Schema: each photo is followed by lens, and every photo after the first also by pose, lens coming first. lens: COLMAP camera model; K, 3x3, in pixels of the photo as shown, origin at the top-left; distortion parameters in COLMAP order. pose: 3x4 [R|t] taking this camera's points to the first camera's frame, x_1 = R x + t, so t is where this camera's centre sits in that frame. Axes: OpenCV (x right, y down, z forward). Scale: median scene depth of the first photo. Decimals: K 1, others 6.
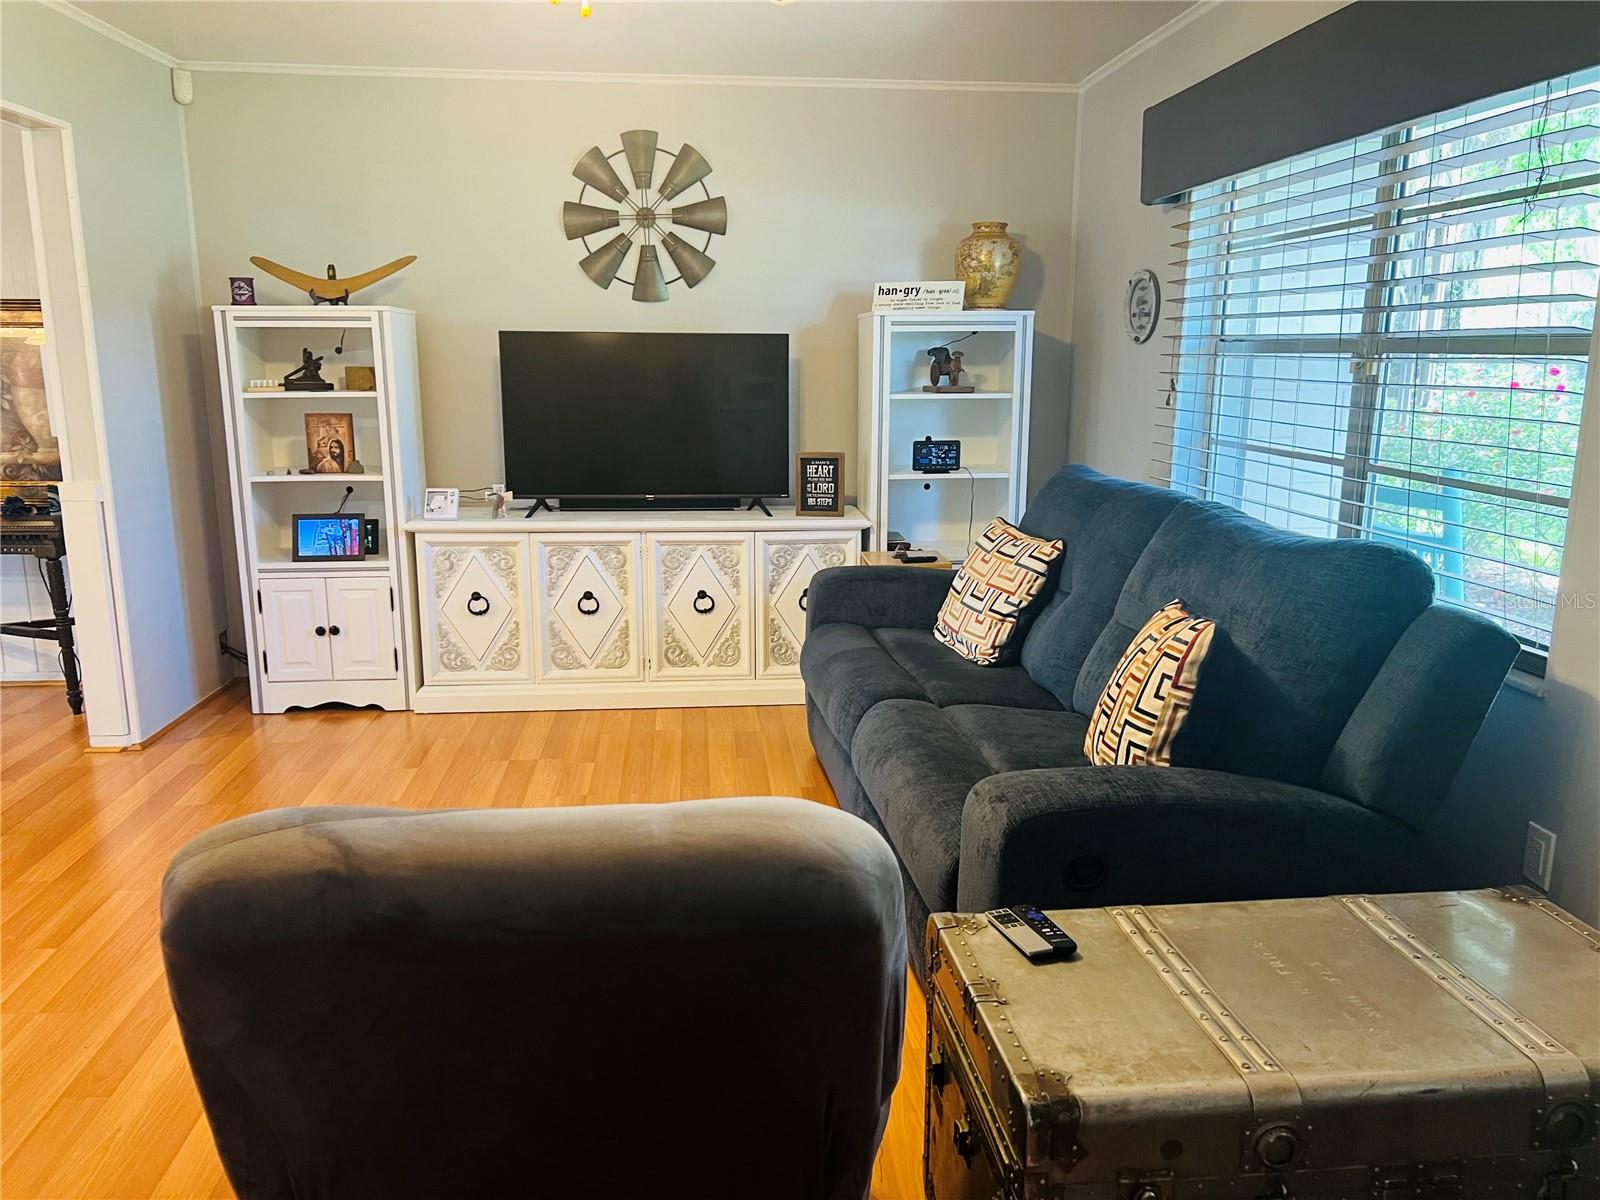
lens RADIAL K [[1197.9, 0, 791.6], [0, 1197.9, 600.0], [0, 0, 1]] dist [0.062738, -0.071178]
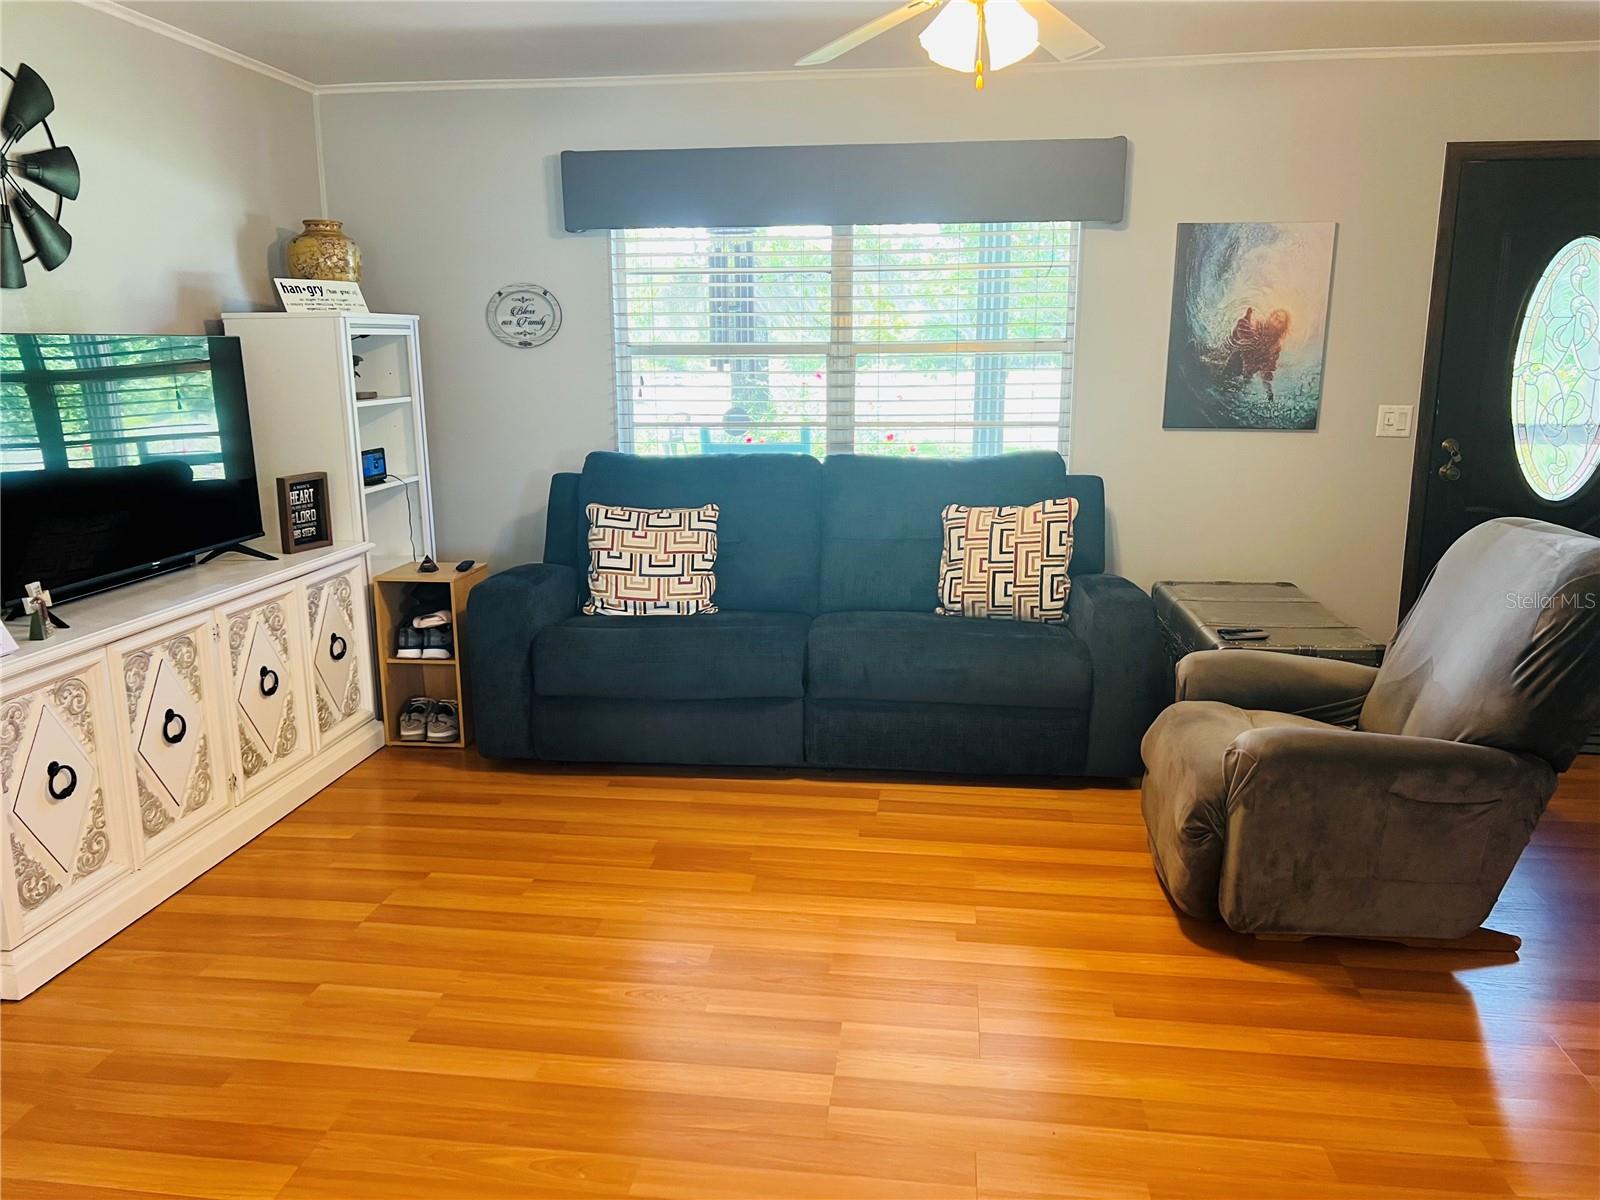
lens RADIAL K [[1197.9, 0, 798.2], [0, 1197.9, 587.0], [0, 0, 1]] dist [0.062738, -0.071178]
pose [[0.210398, -0.198476, 0.957257, -0.745144], [0.208450, 0.965765, 0.154424, -0.107206], [-0.955134, 0.167050, 0.244567, 0.473639]]
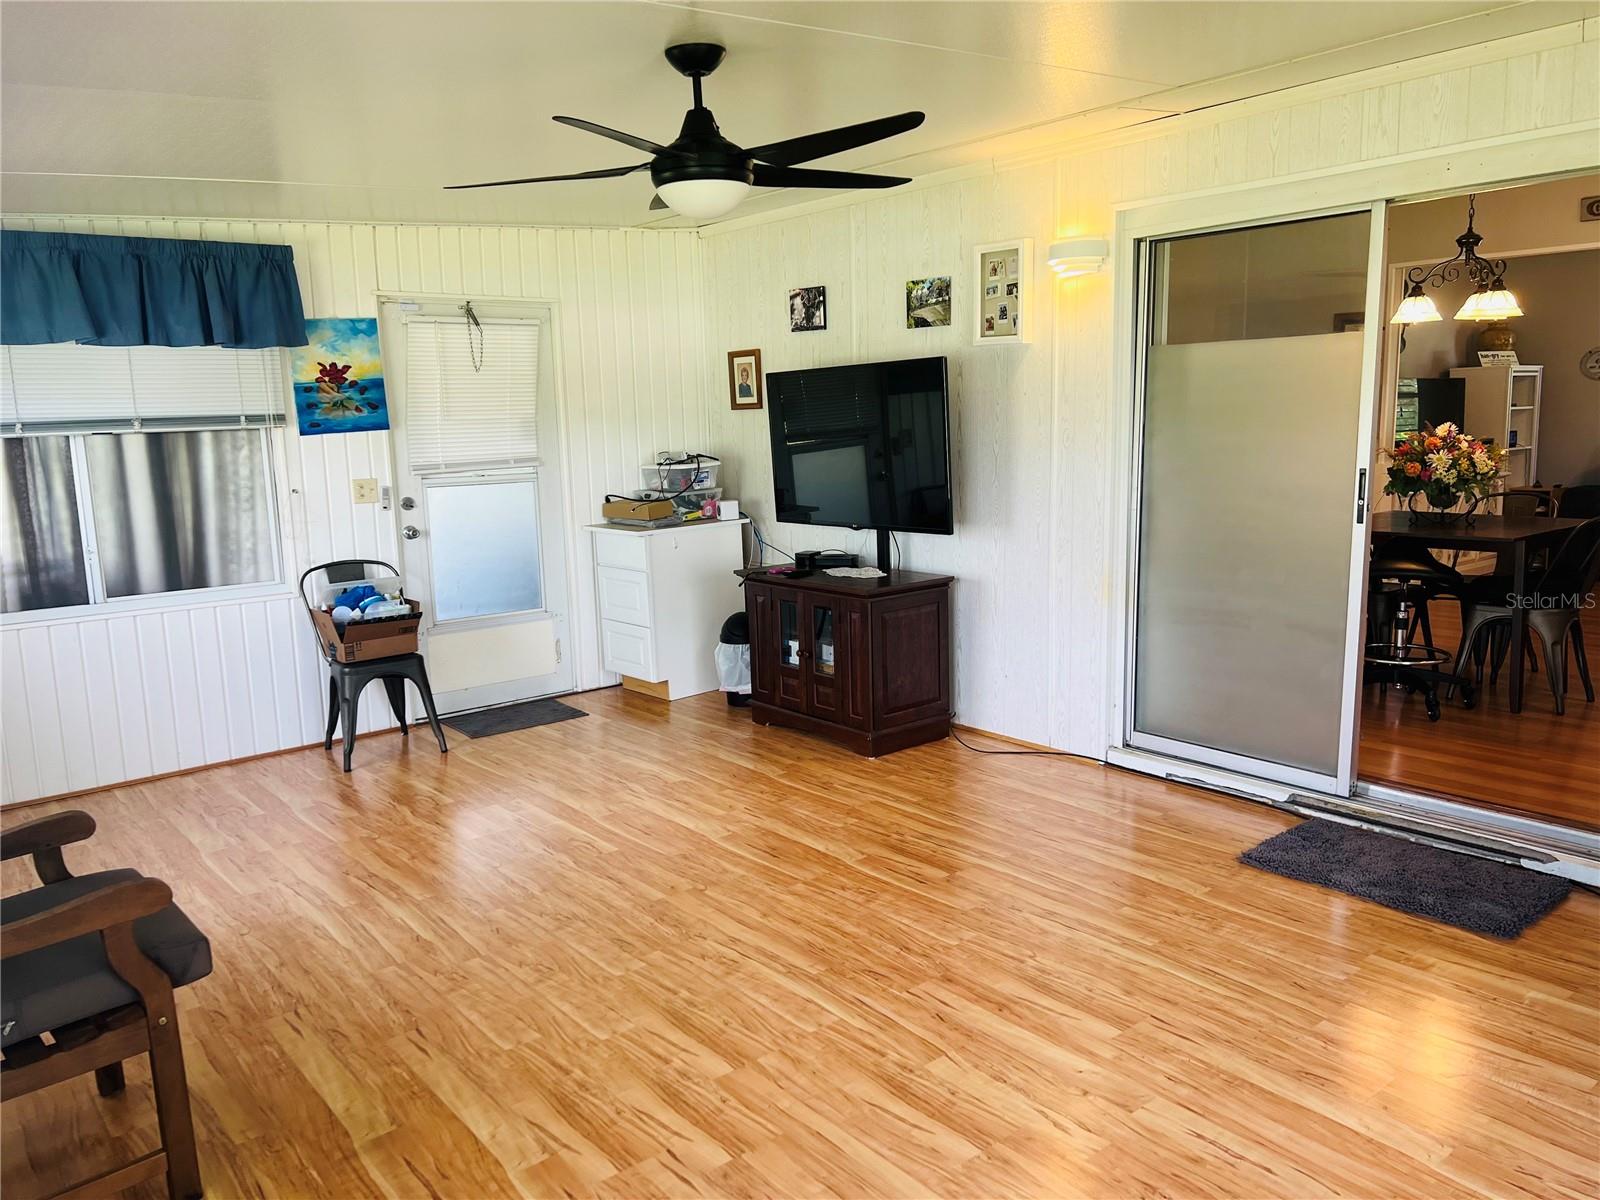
lens RADIAL K [[1197.9, 0, 805.0], [0, 1197.9, 597.9], [0, 0, 1]] dist [0.062738, -0.071178]
pose [[0.824399, -0.110427, 0.555133, -1.953964], [0.145333, 0.989199, -0.019055, 0.003802], [-0.547033, 0.096388, 0.831543, 0.024654]]
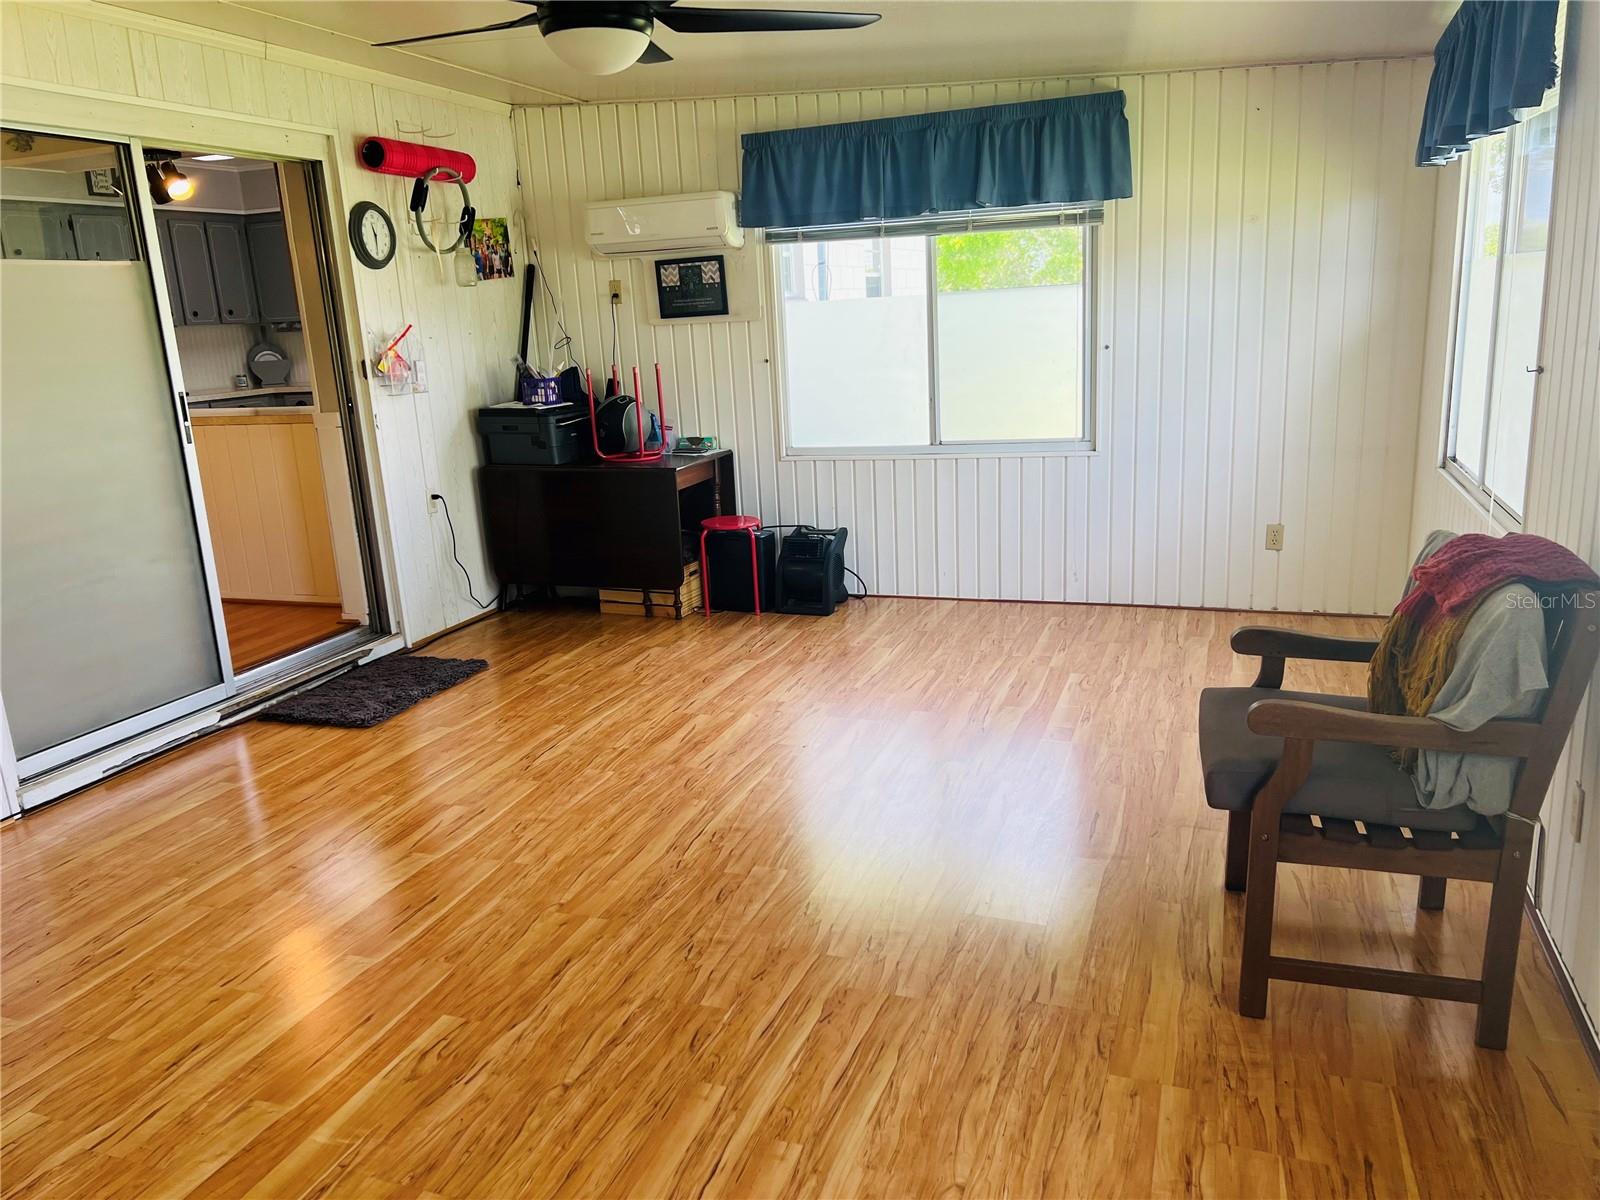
lens RADIAL K [[1197.9, 0, 798.8], [0, 1197.9, 599.5], [0, 0, 1]] dist [0.062738, -0.071178]
pose [[-0.907947, -0.055509, 0.415393, -1.959730], [0.135222, 0.899373, 0.415745, -0.219873], [-0.396671, 0.433645, -0.809076, 1.121665]]
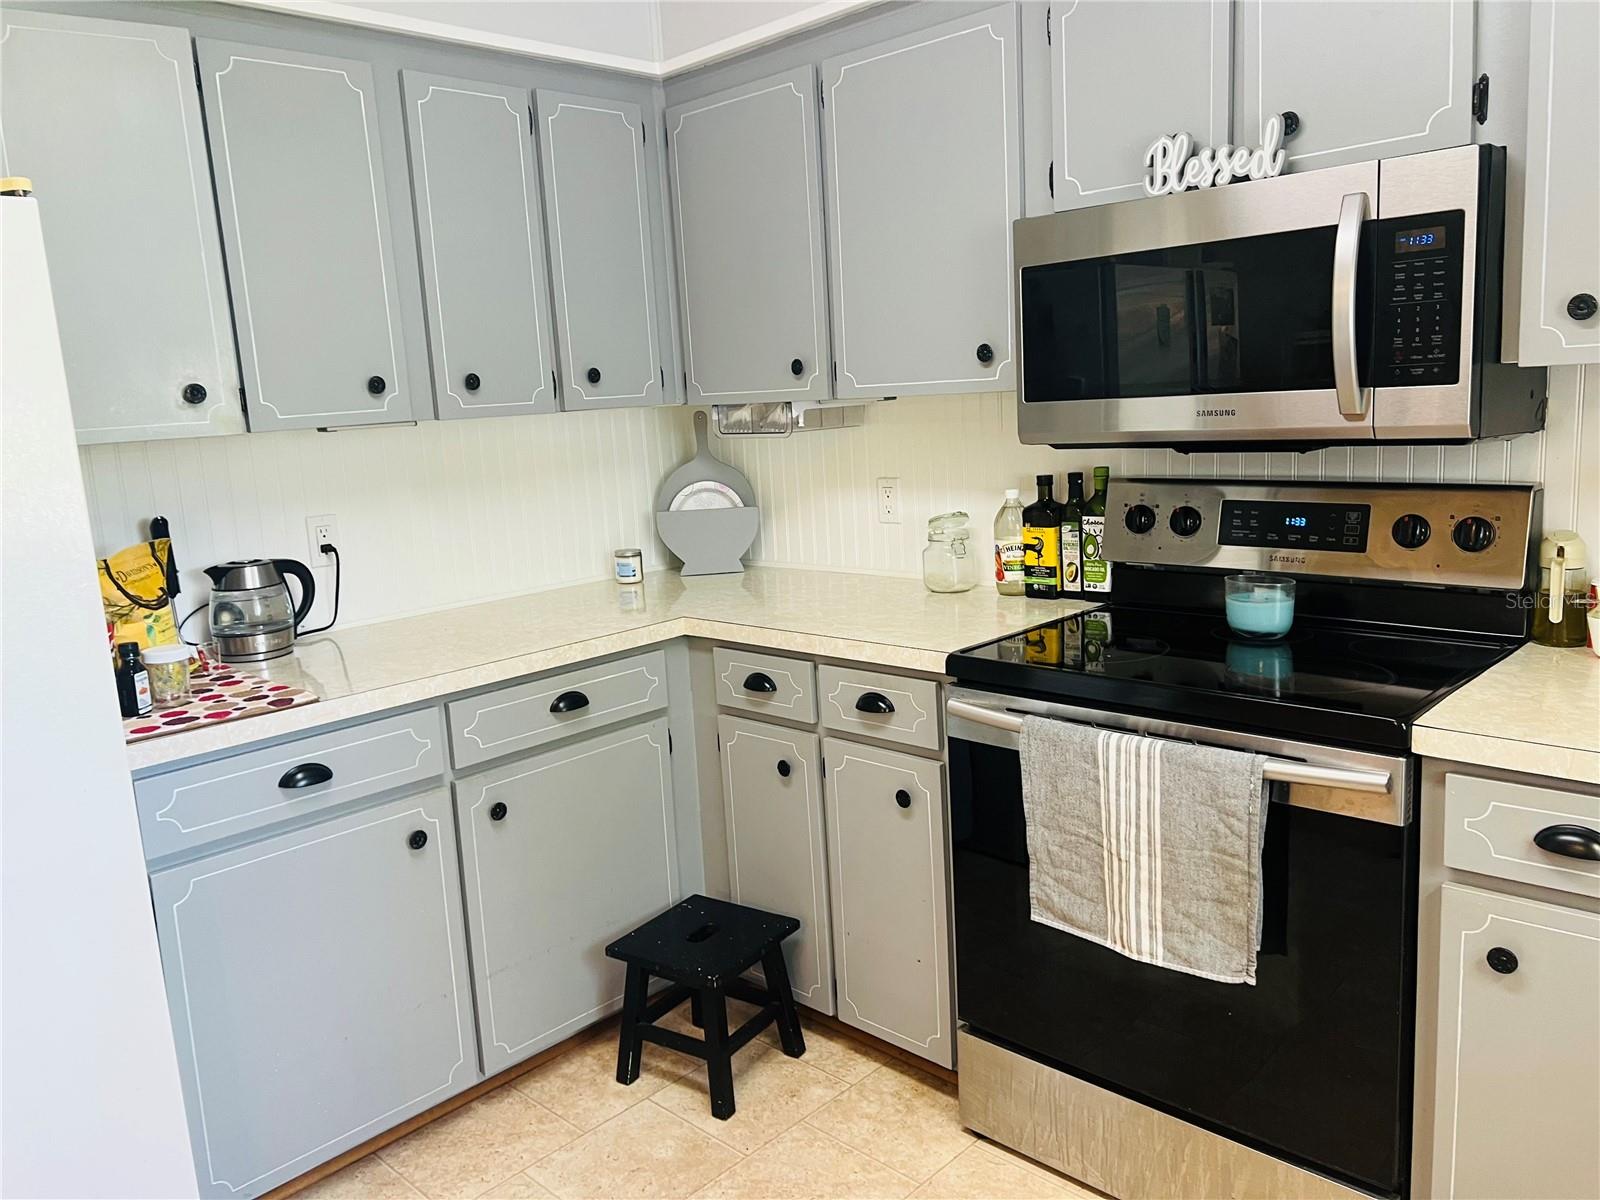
lens RADIAL K [[1197.9, 0, 792.8], [0, 1197.9, 585.4], [0, 0, 1]] dist [0.062738, -0.071178]
pose [[-0.647950, -0.091317, 0.756189, -0.901594], [0.211880, 0.931994, 0.294099, -0.019779], [-0.731620, 0.350783, -0.584537, 0.091189]]
